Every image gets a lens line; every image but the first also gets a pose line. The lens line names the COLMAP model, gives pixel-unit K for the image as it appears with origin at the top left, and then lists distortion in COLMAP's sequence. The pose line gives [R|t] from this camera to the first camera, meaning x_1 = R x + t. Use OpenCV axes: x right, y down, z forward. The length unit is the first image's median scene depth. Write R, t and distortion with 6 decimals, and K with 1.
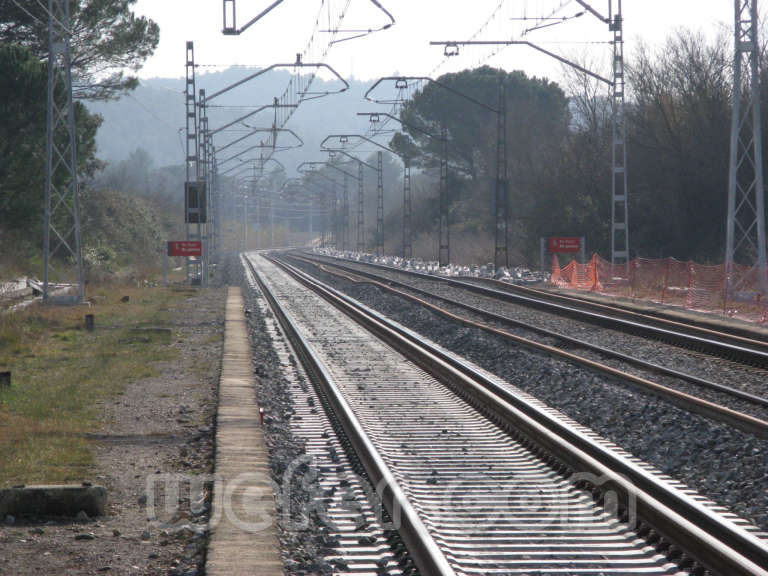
lens RADIAL K [[794.6, 0, 383.5], [0, 794.6, 281.3], [0, 0, 1]] dist [-0.188151, 0.211733]
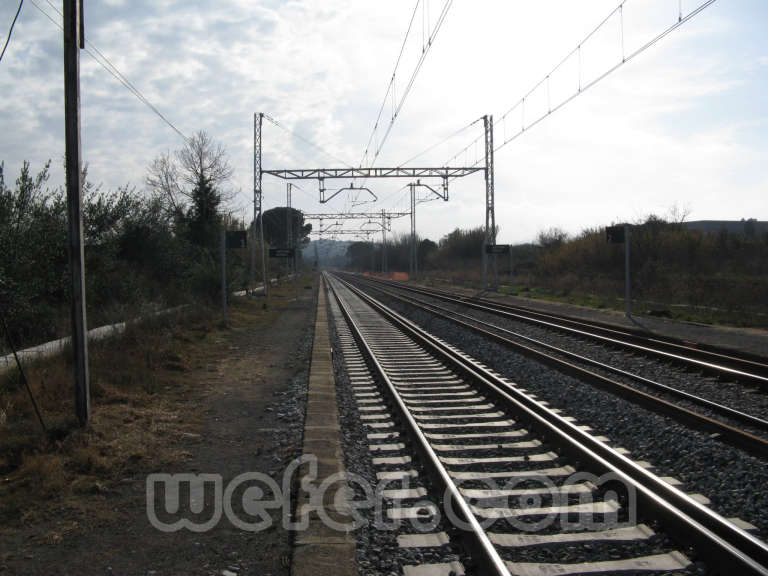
lens RADIAL K [[794.6, 0, 383.5], [0, 794.6, 281.3], [0, 0, 1]] dist [-0.188151, 0.211733]
pose [[0.993260, 0.018747, -0.114381, 0.275784], [-0.024898, 0.998306, -0.052594, 0.098829], [0.113201, 0.055088, 0.992044, -1.395959]]
